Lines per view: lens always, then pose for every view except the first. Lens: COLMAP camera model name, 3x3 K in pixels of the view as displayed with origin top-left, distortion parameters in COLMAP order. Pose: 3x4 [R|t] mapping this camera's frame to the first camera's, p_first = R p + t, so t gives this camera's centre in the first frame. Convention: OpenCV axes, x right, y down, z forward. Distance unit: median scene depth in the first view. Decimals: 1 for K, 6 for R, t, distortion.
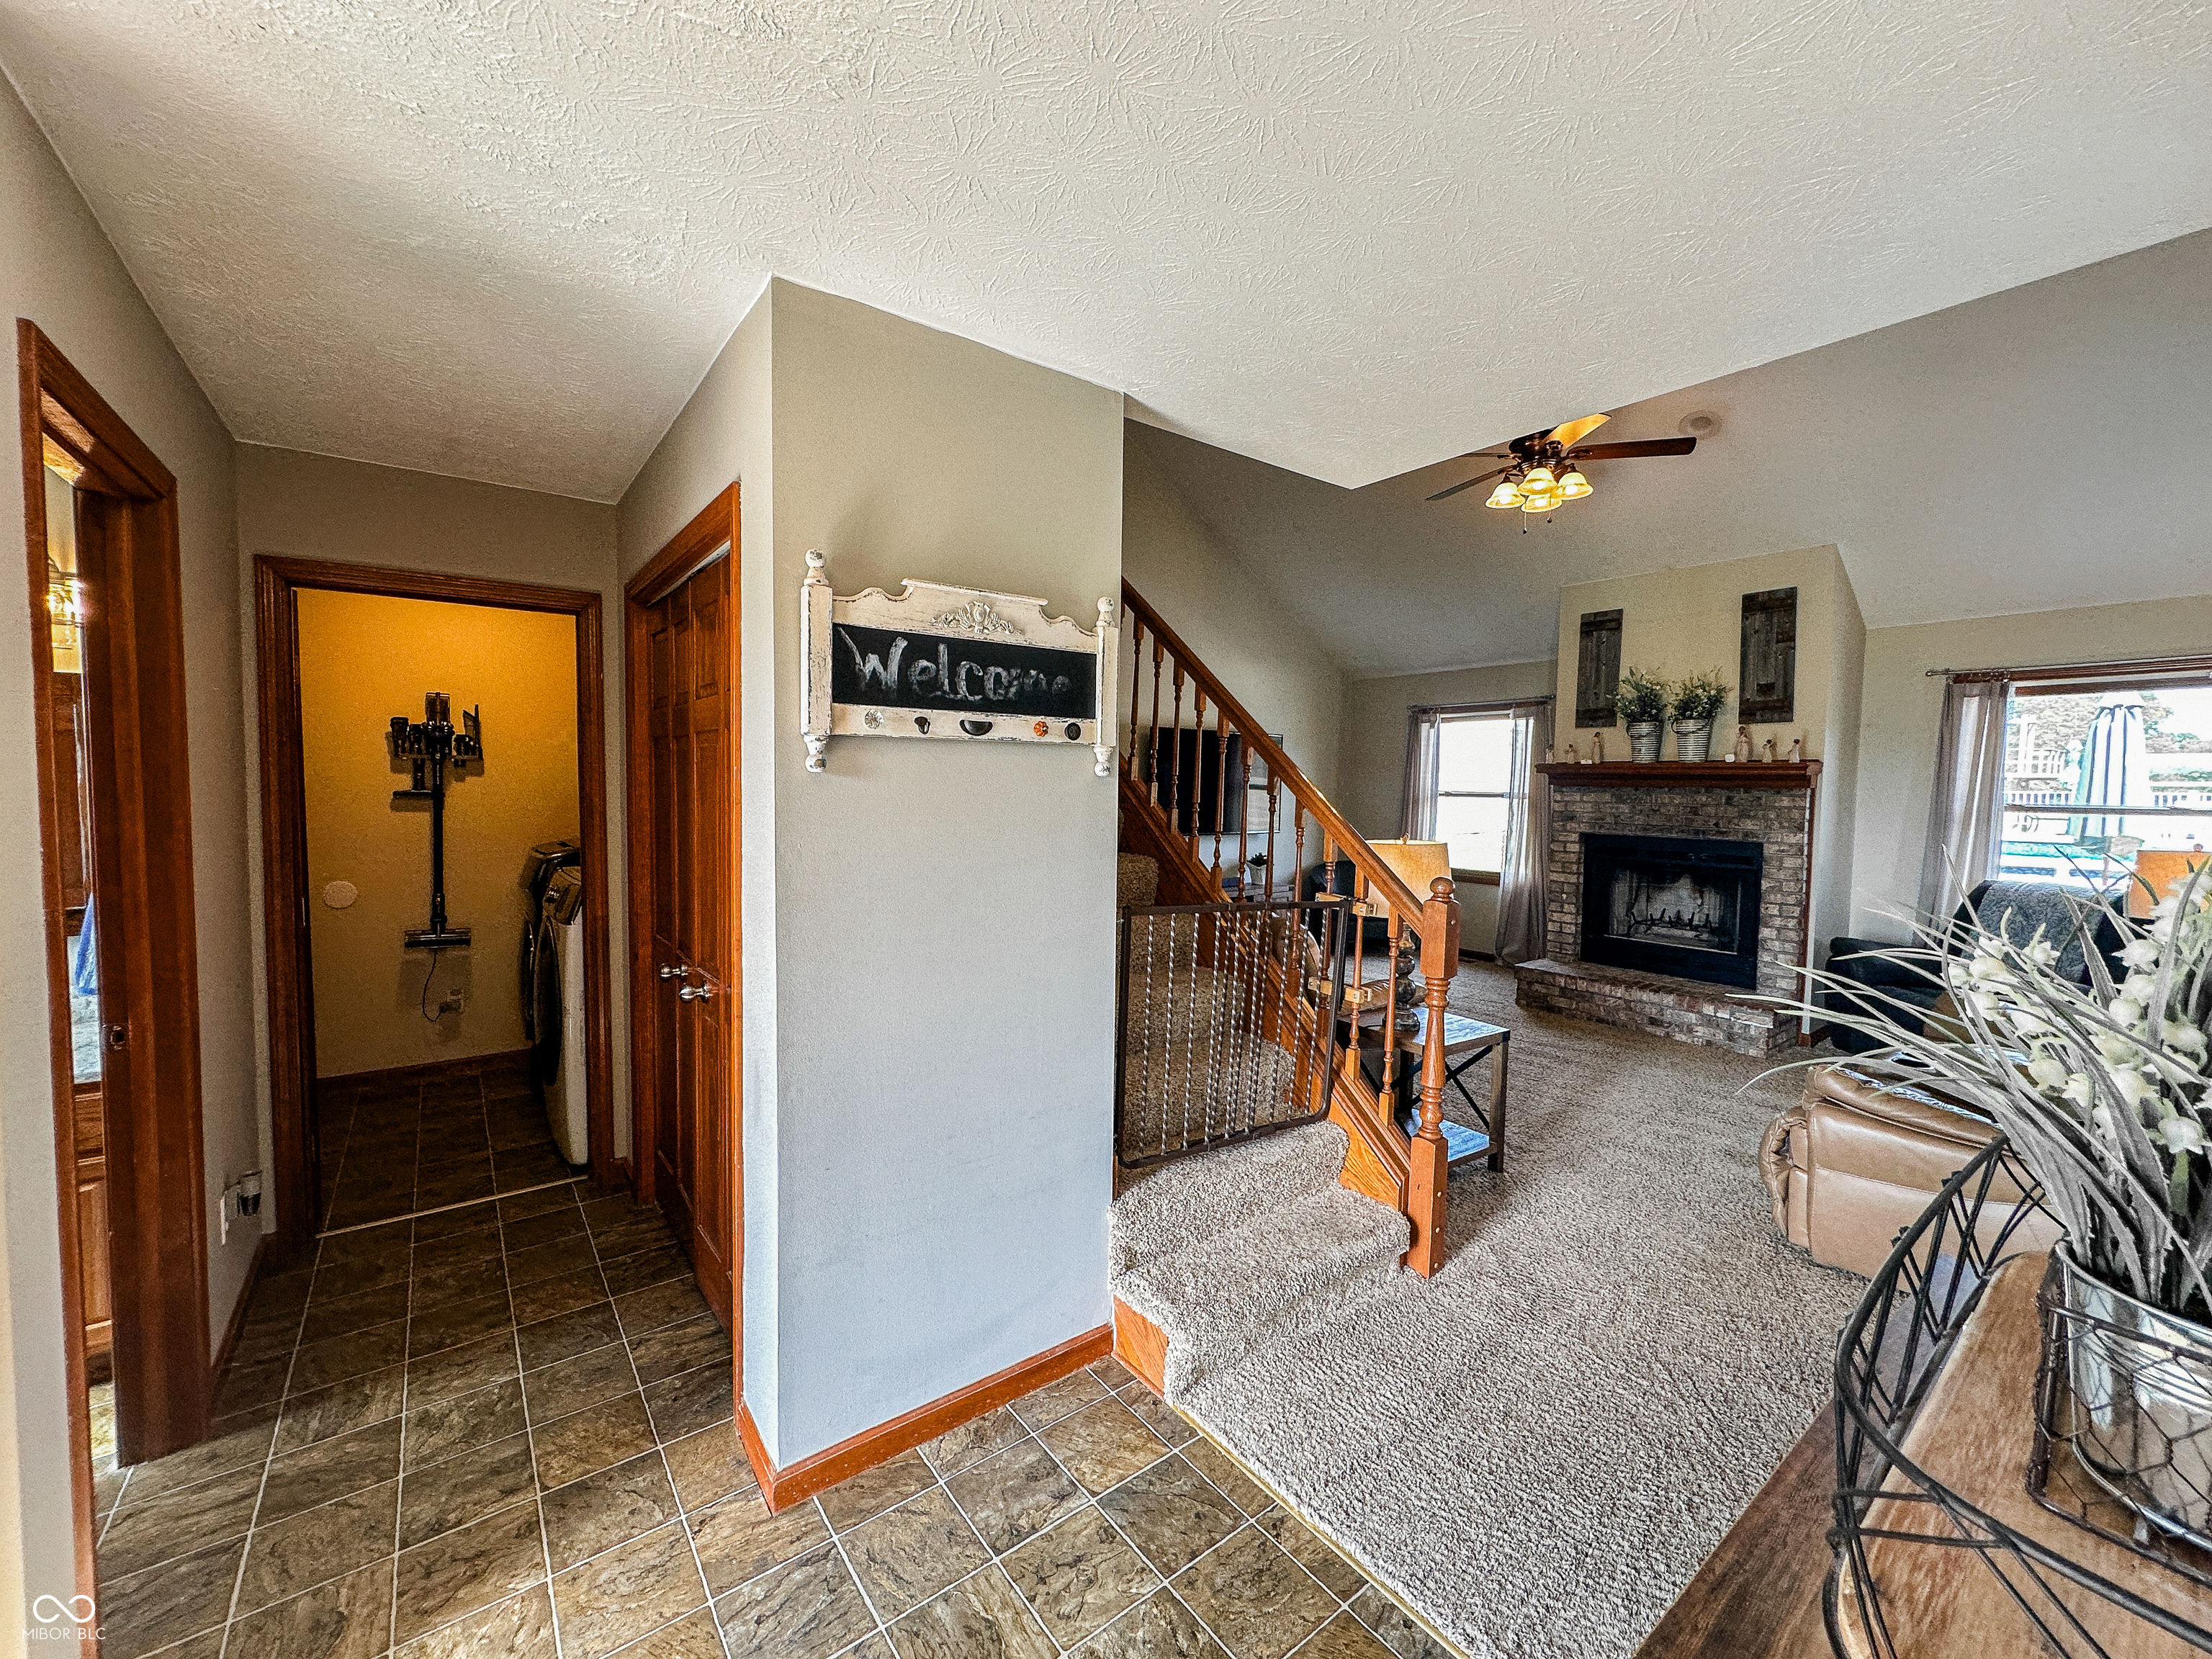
lens RADIAL K [[882.6, 0, 1103.0], [0, 882.6, 826.4], [0, 0, 1]] dist [0.000074, -0.000255]
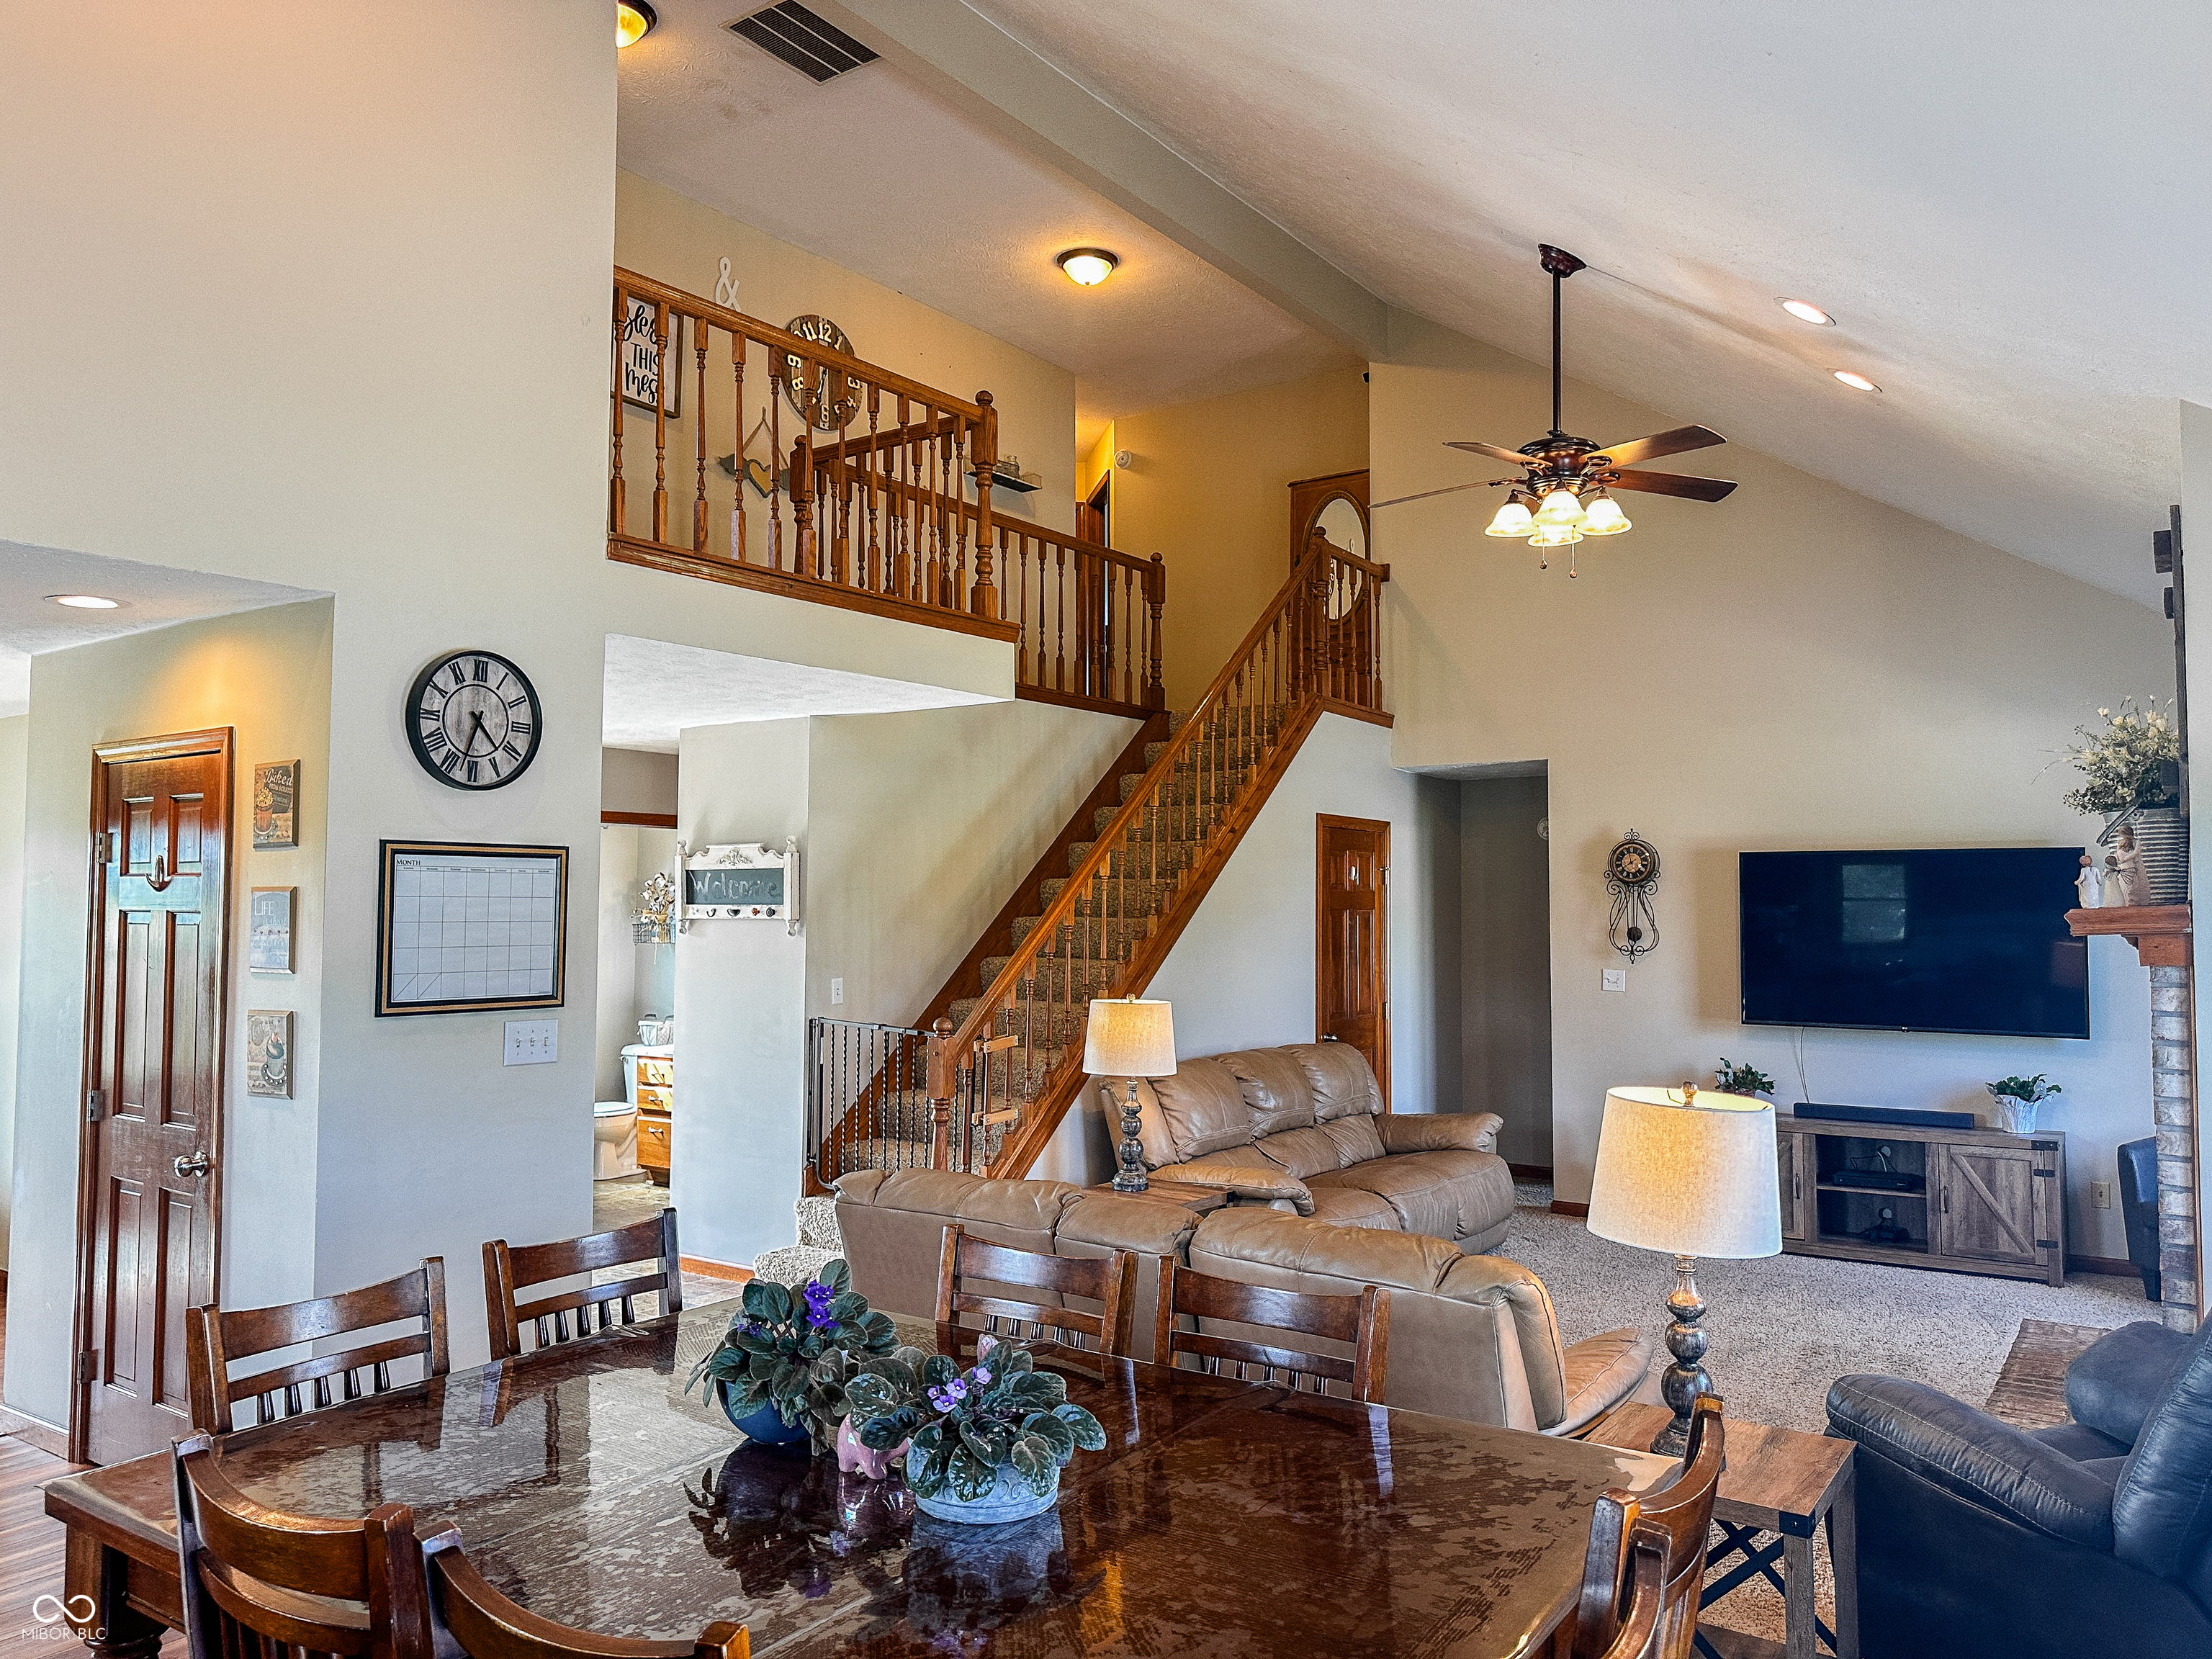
lens RADIAL K [[1565.4, 0, 1106.0], [0, 1565.4, 829.5], [0, 0, 1]] dist [-0.005956, -0.000213]
pose [[0.308151, -0.057041, -0.949626, 1.356723], [-0.048226, 0.995981, -0.075475, -0.027631], [0.950114, 0.069055, 0.304161, 0.273763]]
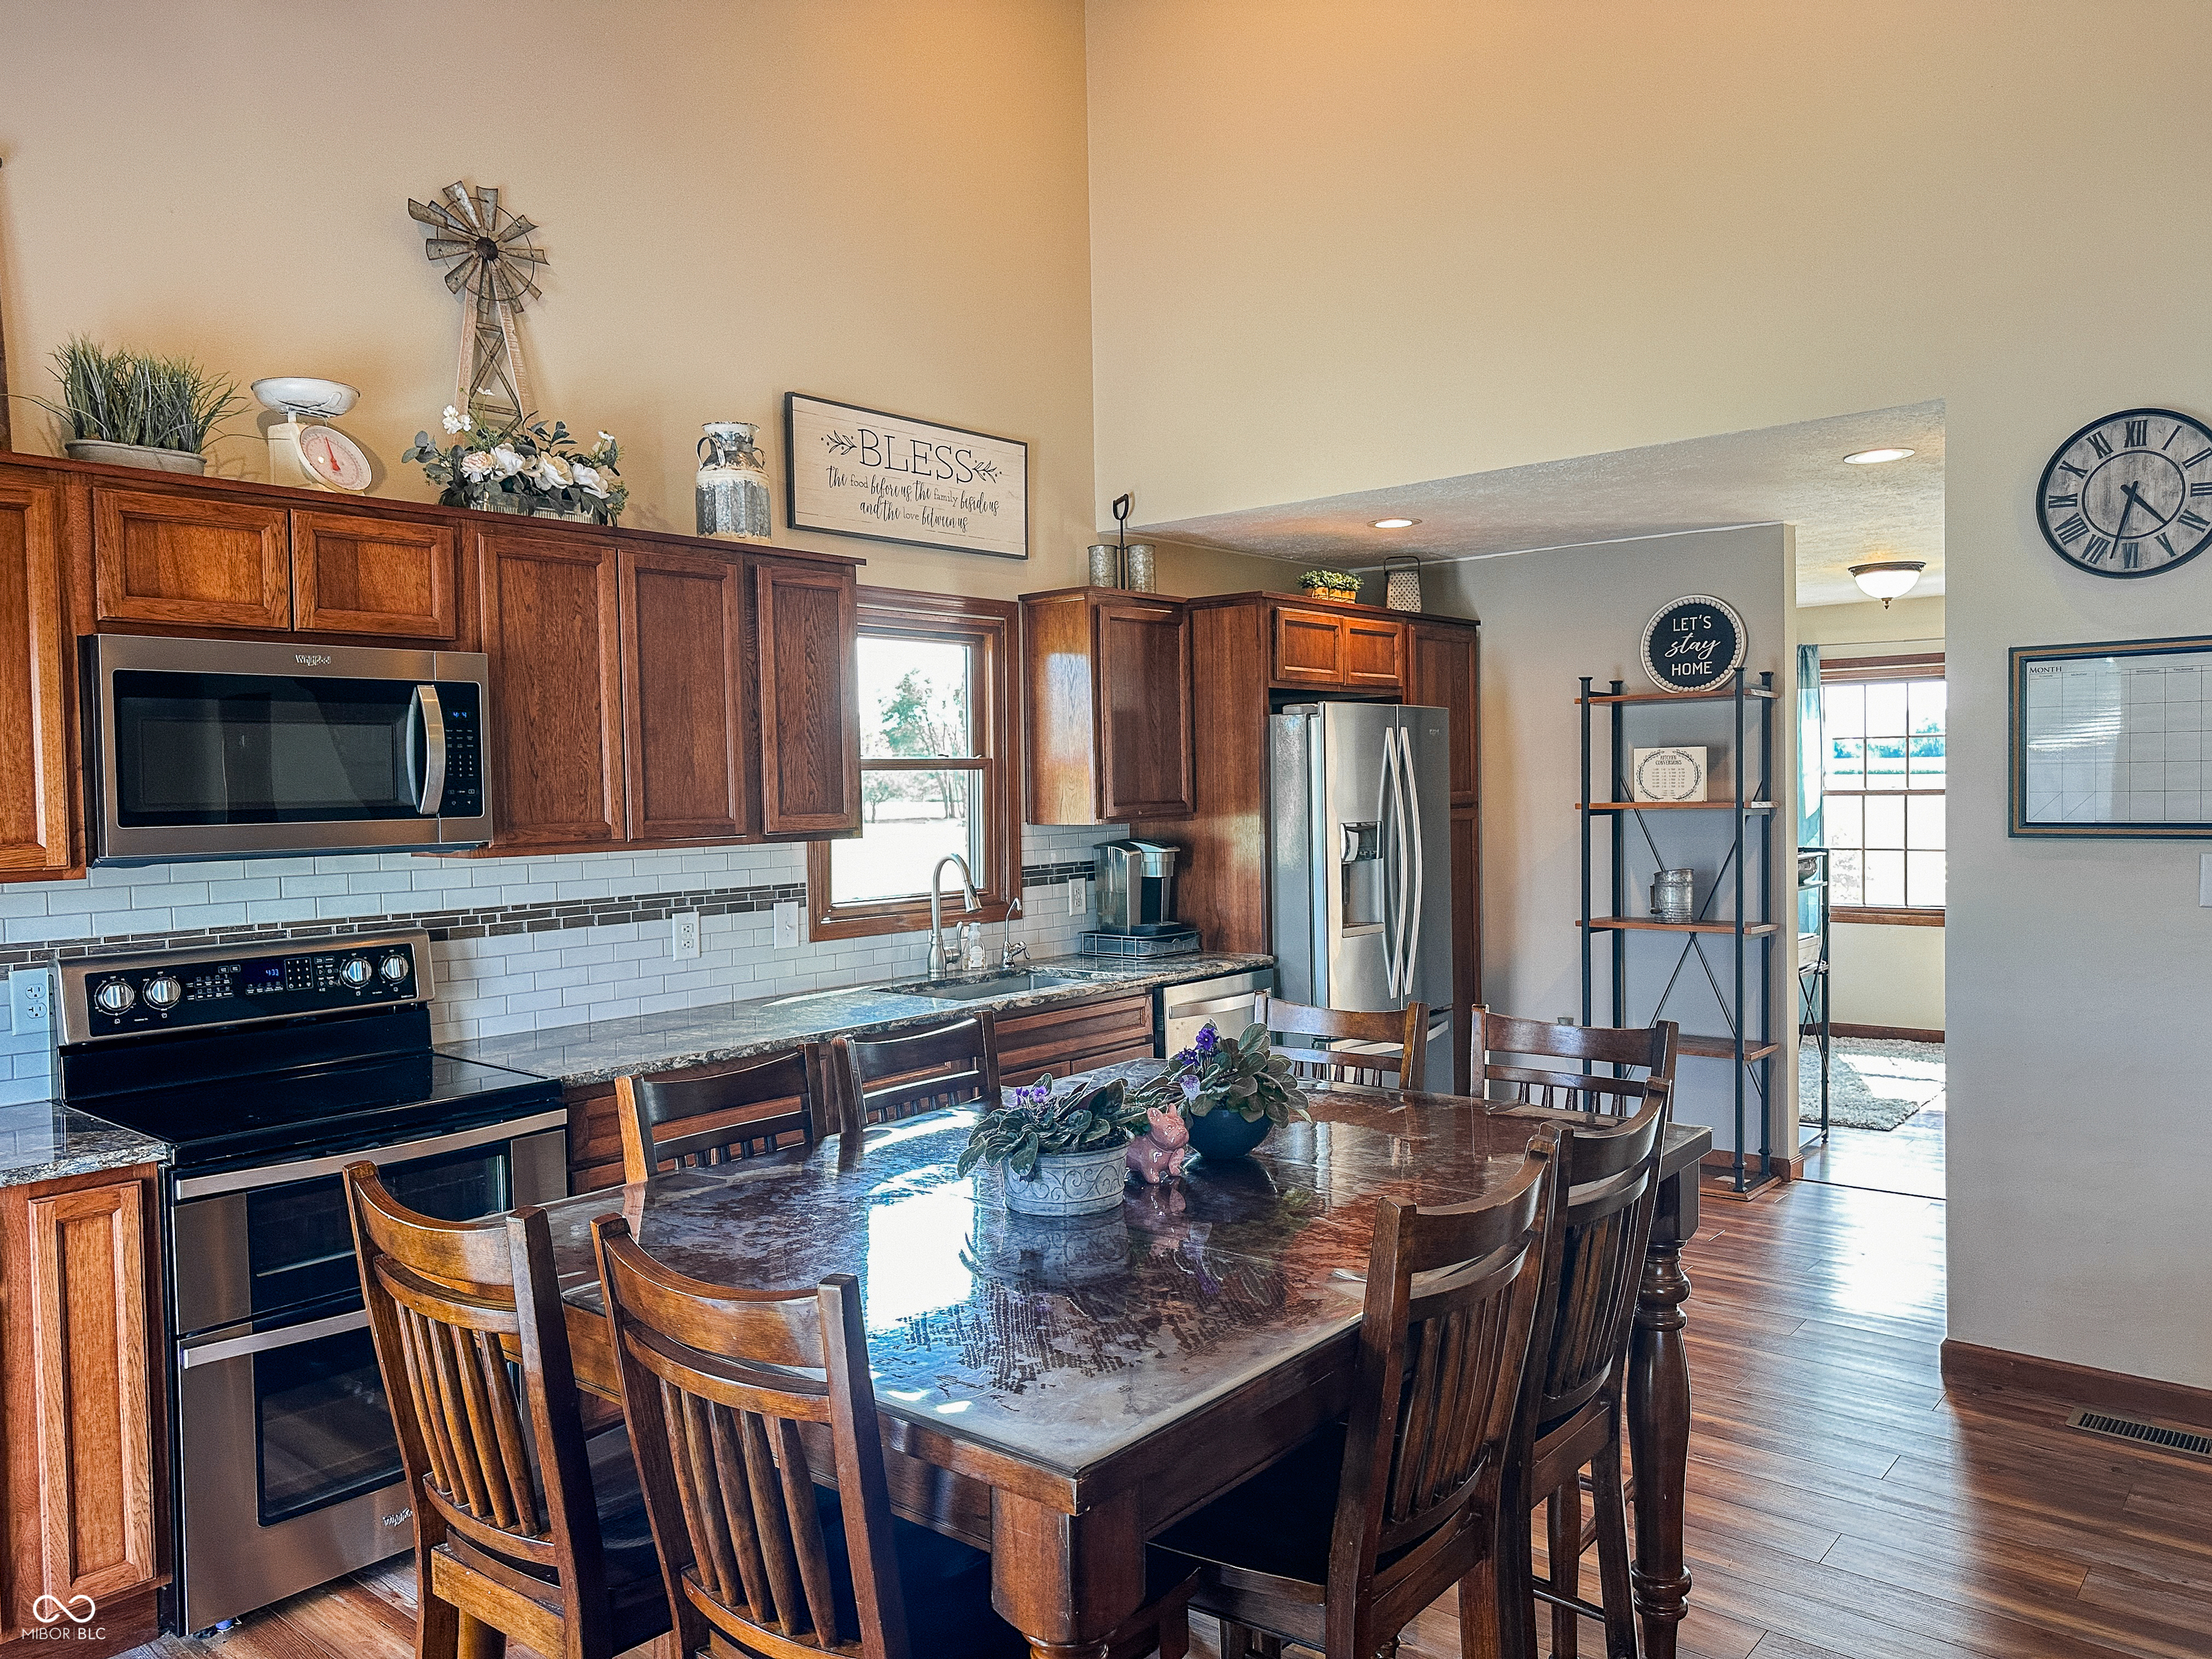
lens RADIAL K [[1565.4, 0, 1106.0], [0, 1565.4, 829.5], [0, 0, 1]] dist [-0.005956, -0.000213]
pose [[-0.979756, 0.011826, -0.199843, 1.059421], [-0.004312, 0.996775, 0.080127, -0.036381], [0.200147, 0.079367, -0.976546, 0.805886]]
